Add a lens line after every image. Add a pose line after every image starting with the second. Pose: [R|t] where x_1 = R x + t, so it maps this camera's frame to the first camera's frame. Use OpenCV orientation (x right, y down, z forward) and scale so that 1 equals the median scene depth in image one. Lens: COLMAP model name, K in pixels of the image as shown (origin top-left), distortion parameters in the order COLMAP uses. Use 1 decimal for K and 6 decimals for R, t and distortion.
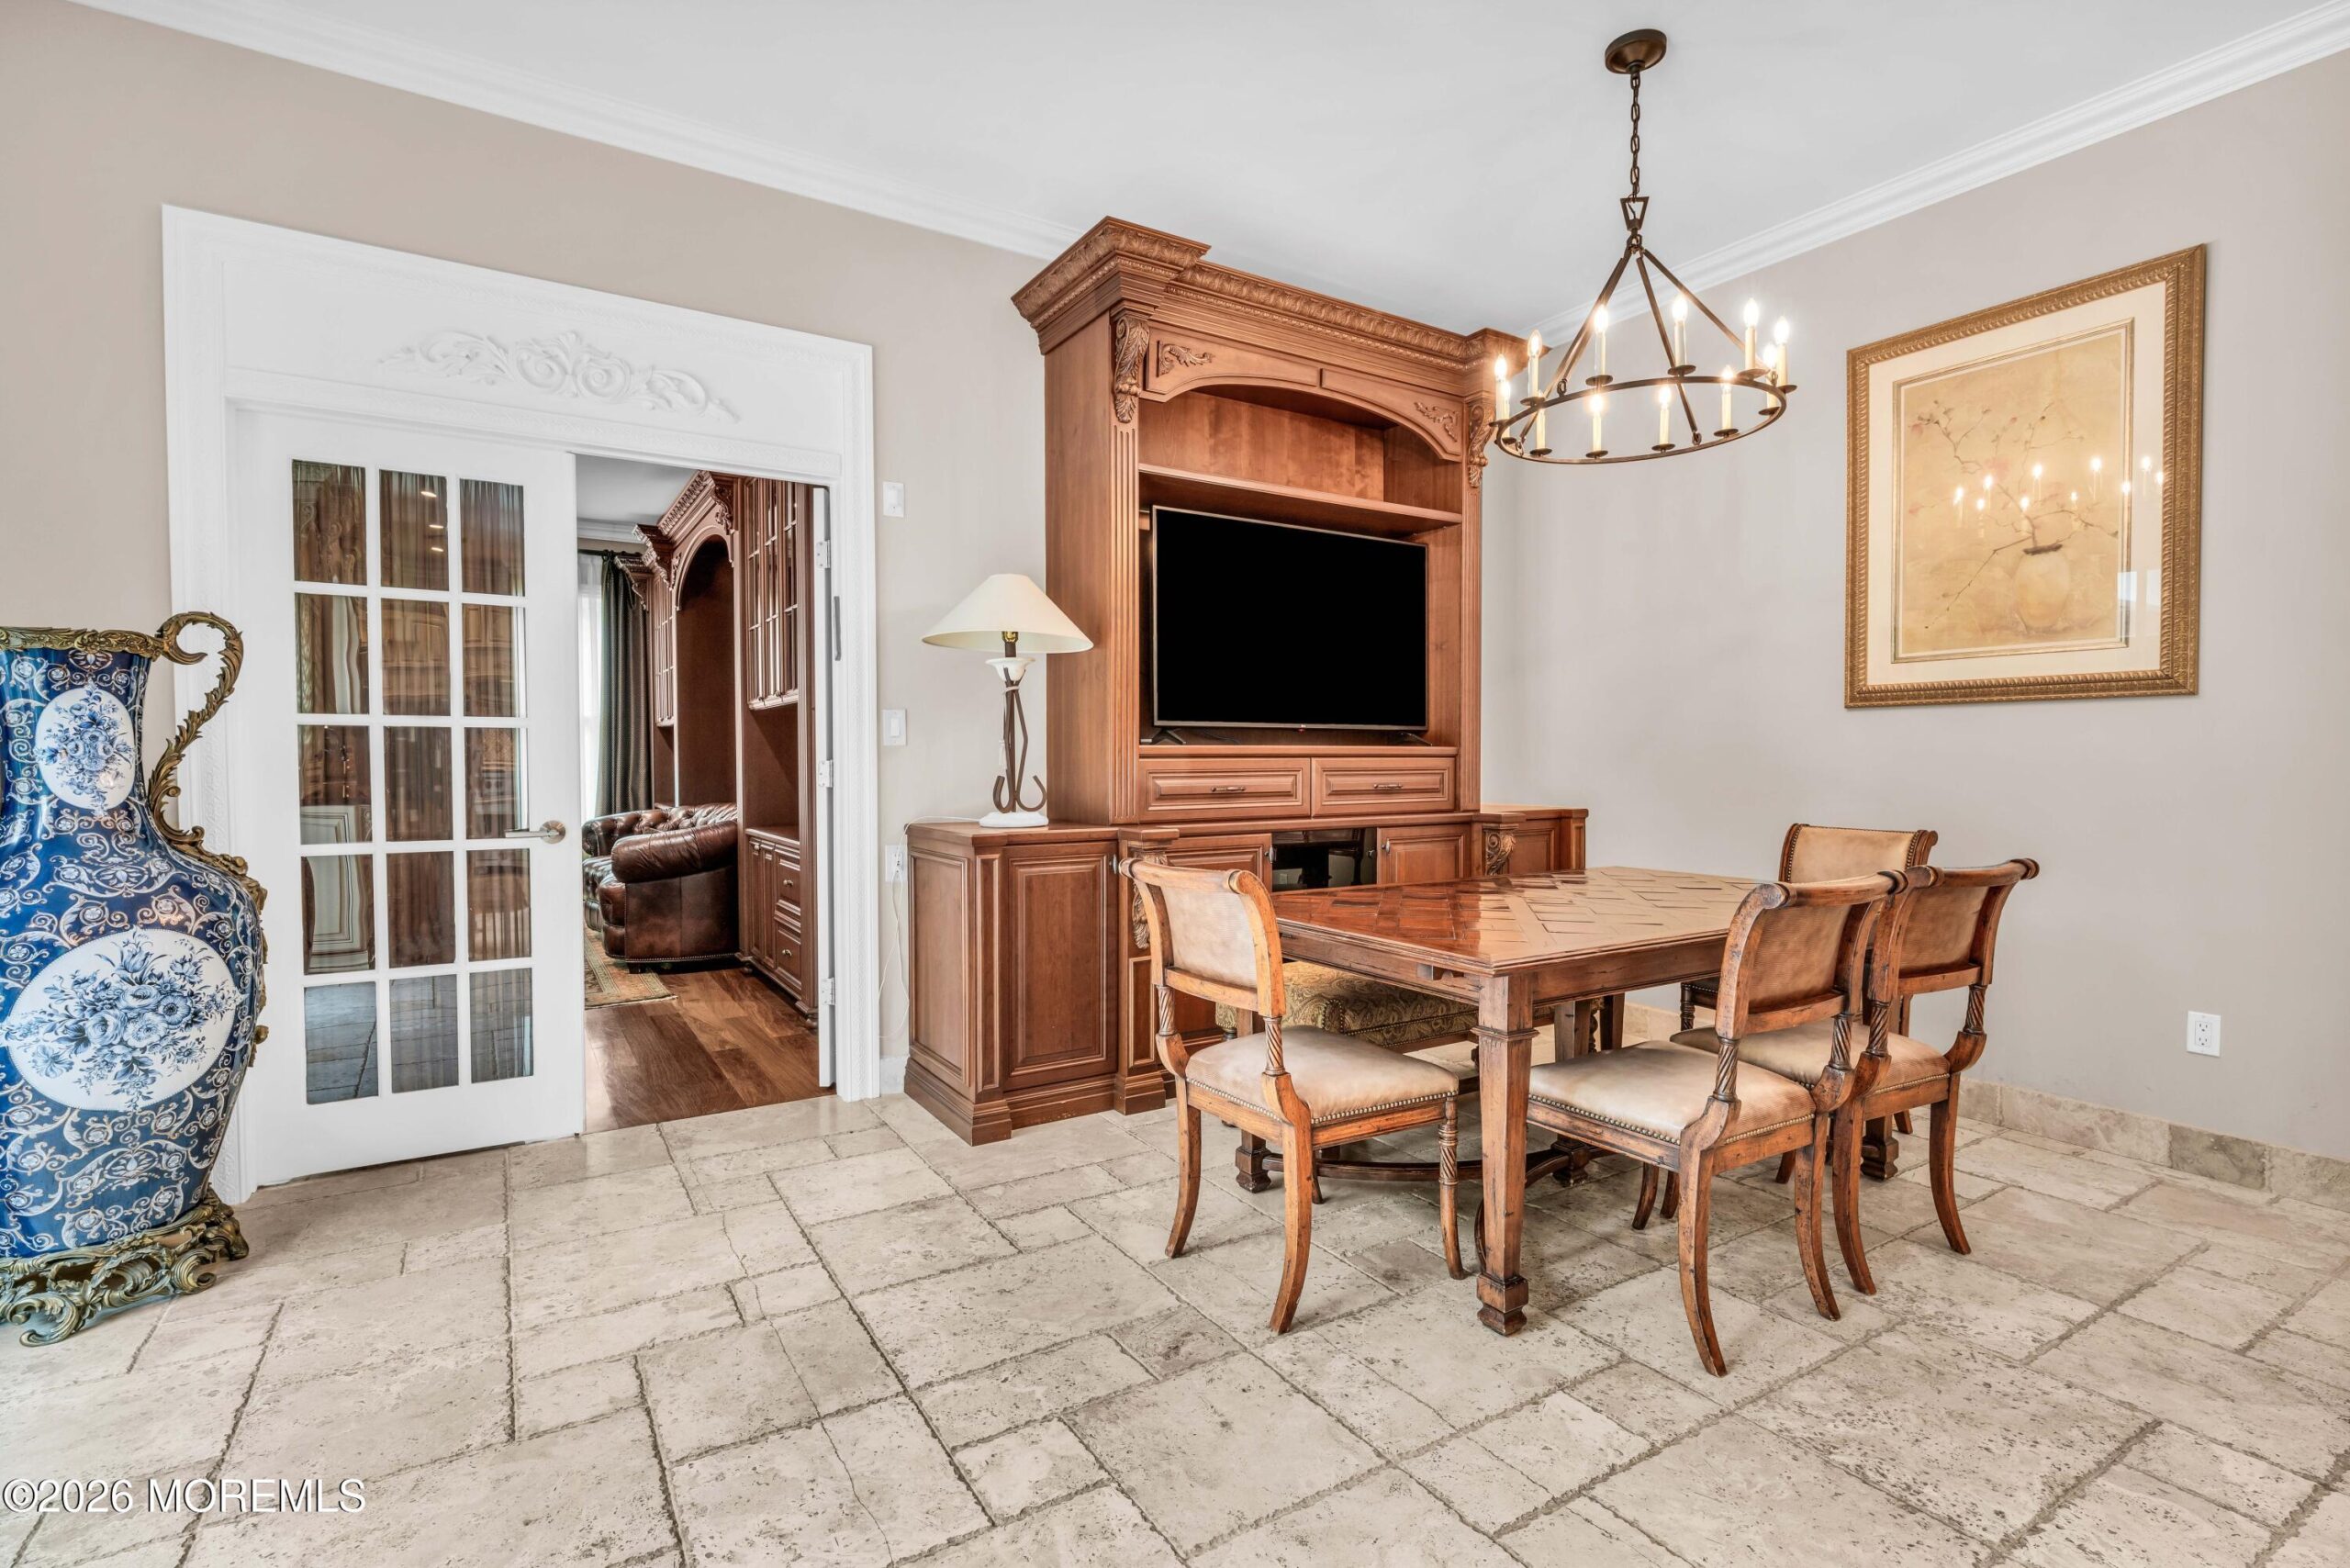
lens RADIAL K [[1106.9, 0, 1175.0], [0, 1106.9, 784.0], [0, 0, 1]] dist [-0.000700, -0.000193]
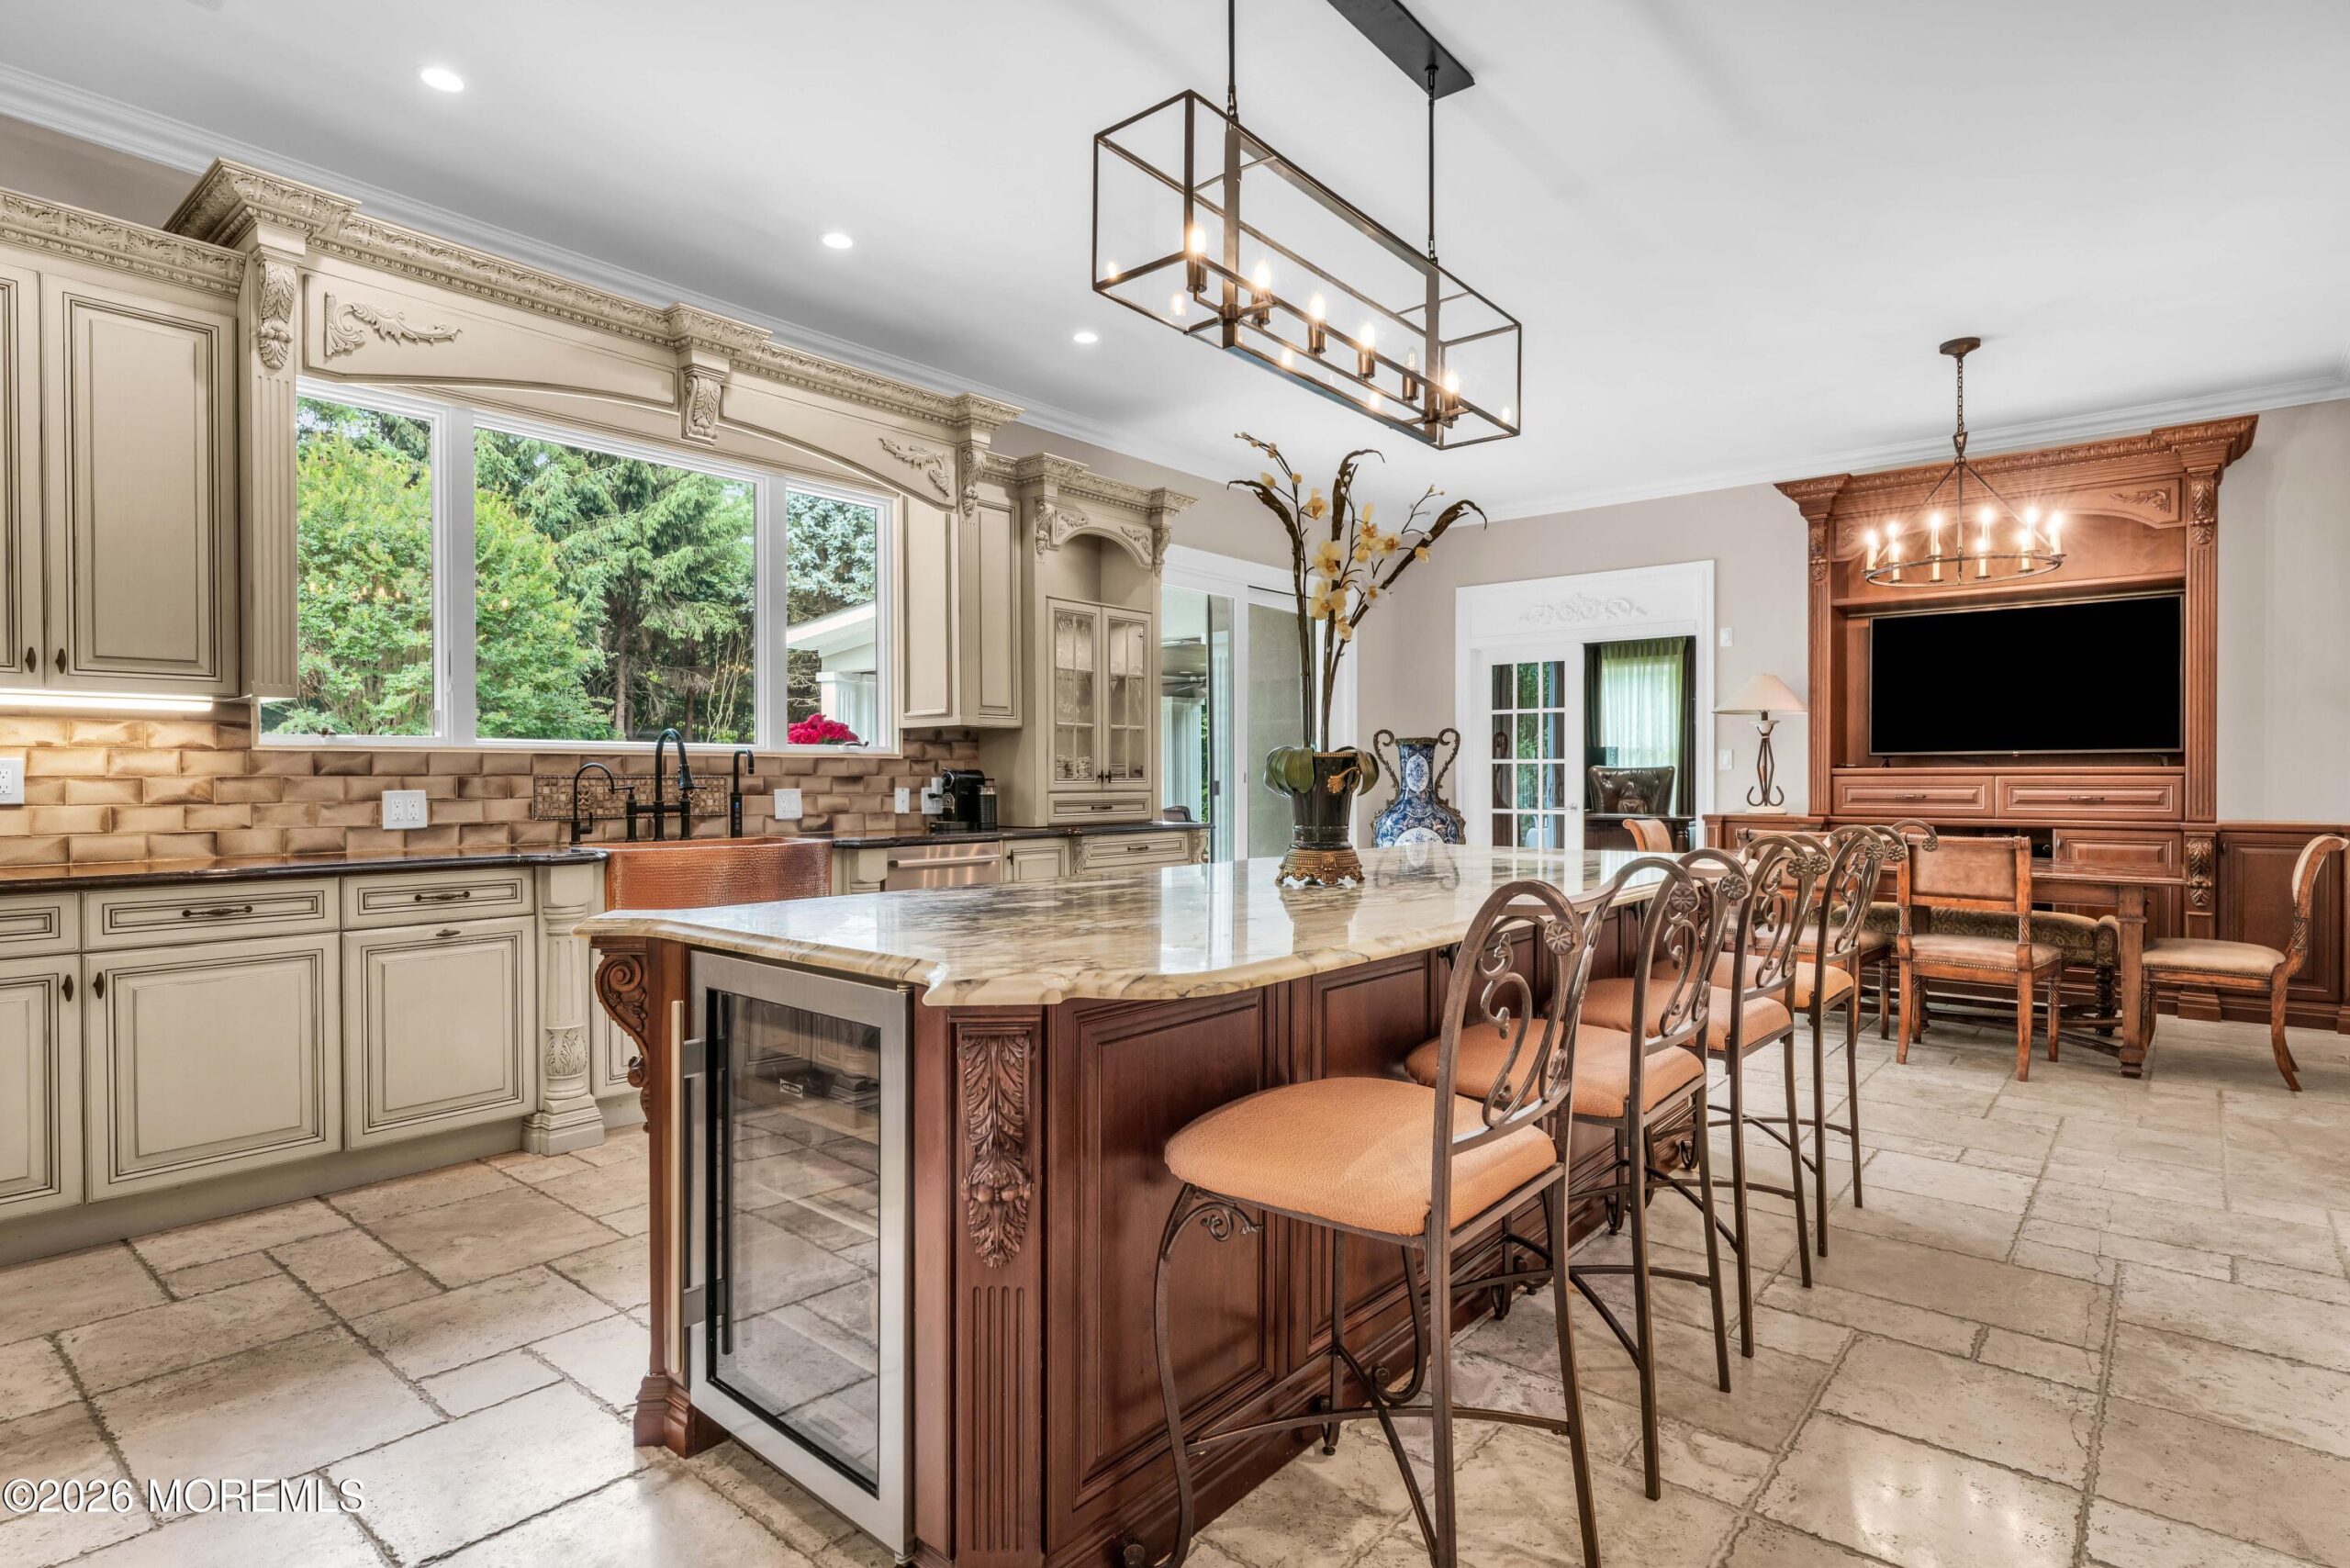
lens RADIAL K [[1185.4, 0, 1175.0], [0, 1185.4, 784.0], [0, 0, 1]] dist [0.000626, -0.000923]
pose [[0.310727, 0.006562, -0.950477, 1.515207], [-0.020885, 0.999782, 0.000075, 0.010295], [0.950270, 0.019828, 0.310796, -0.555461]]
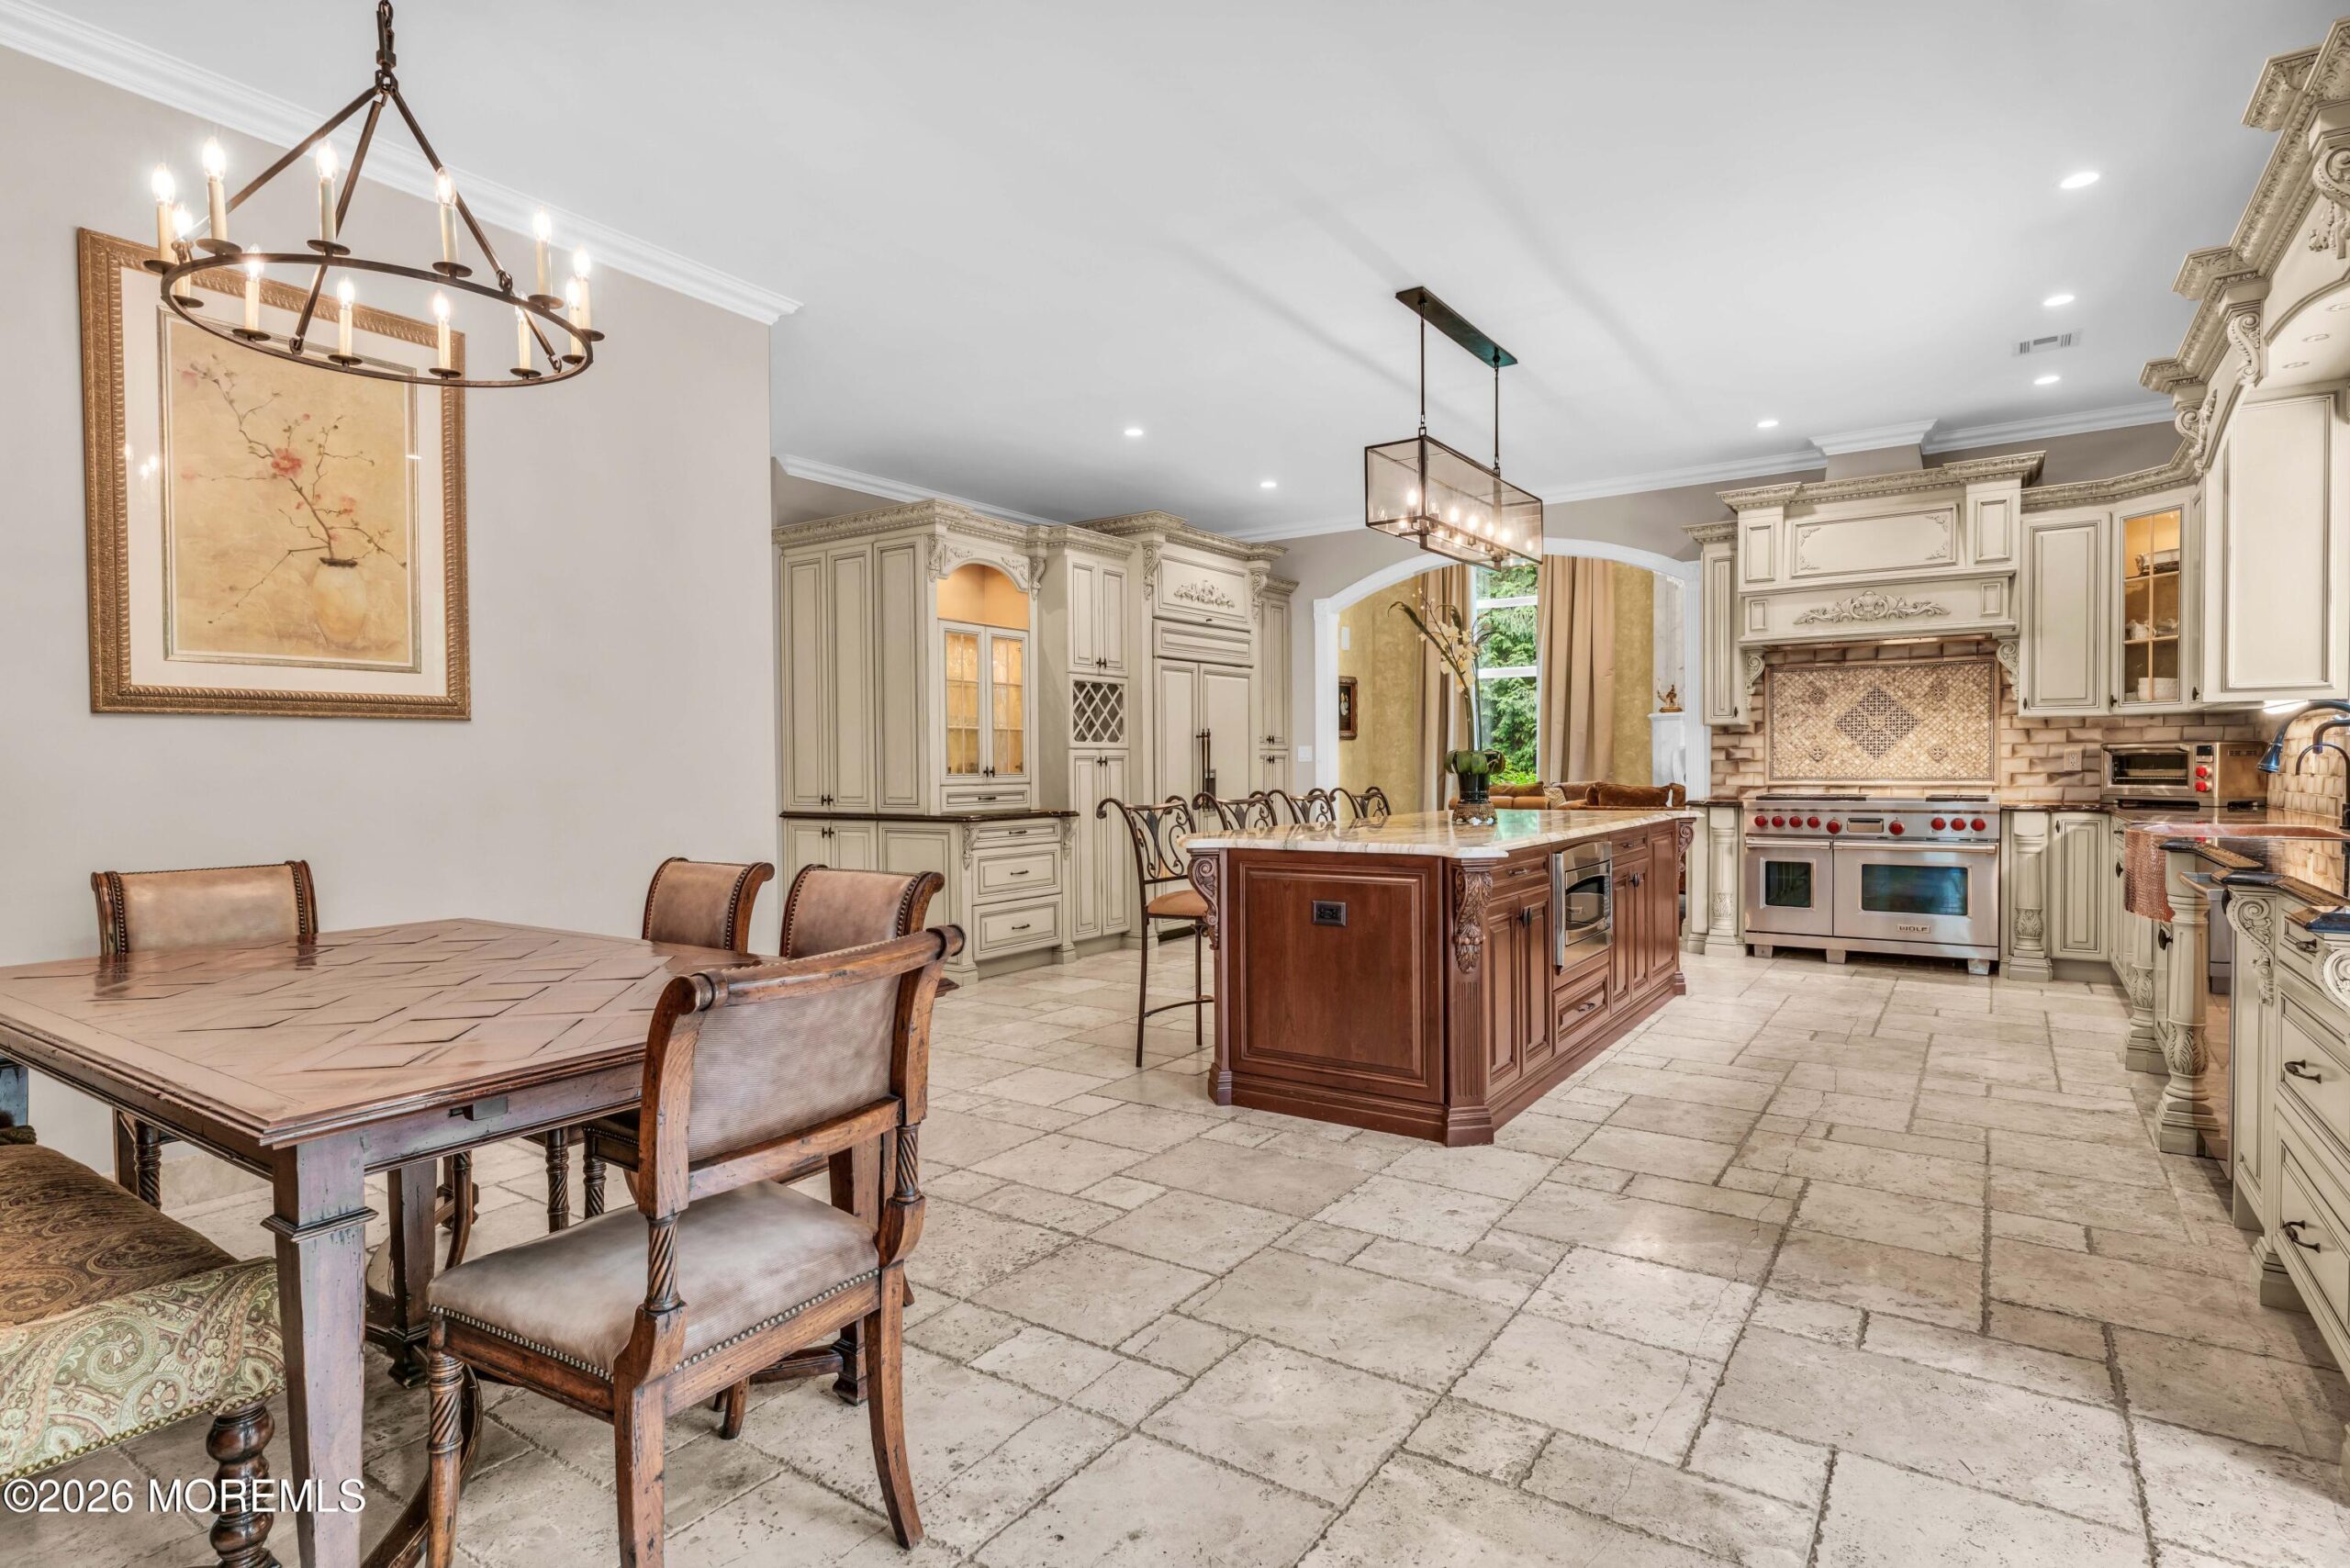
lens RADIAL K [[1185.4, 0, 1175.0], [0, 1185.4, 784.0], [0, 0, 1]] dist [0.000626, -0.000923]
pose [[-0.401991, -0.009574, 0.915594, -0.468439], [0.030742, 0.999240, 0.023946, -0.020121], [-0.915128, 0.037773, -0.401391, 0.757383]]
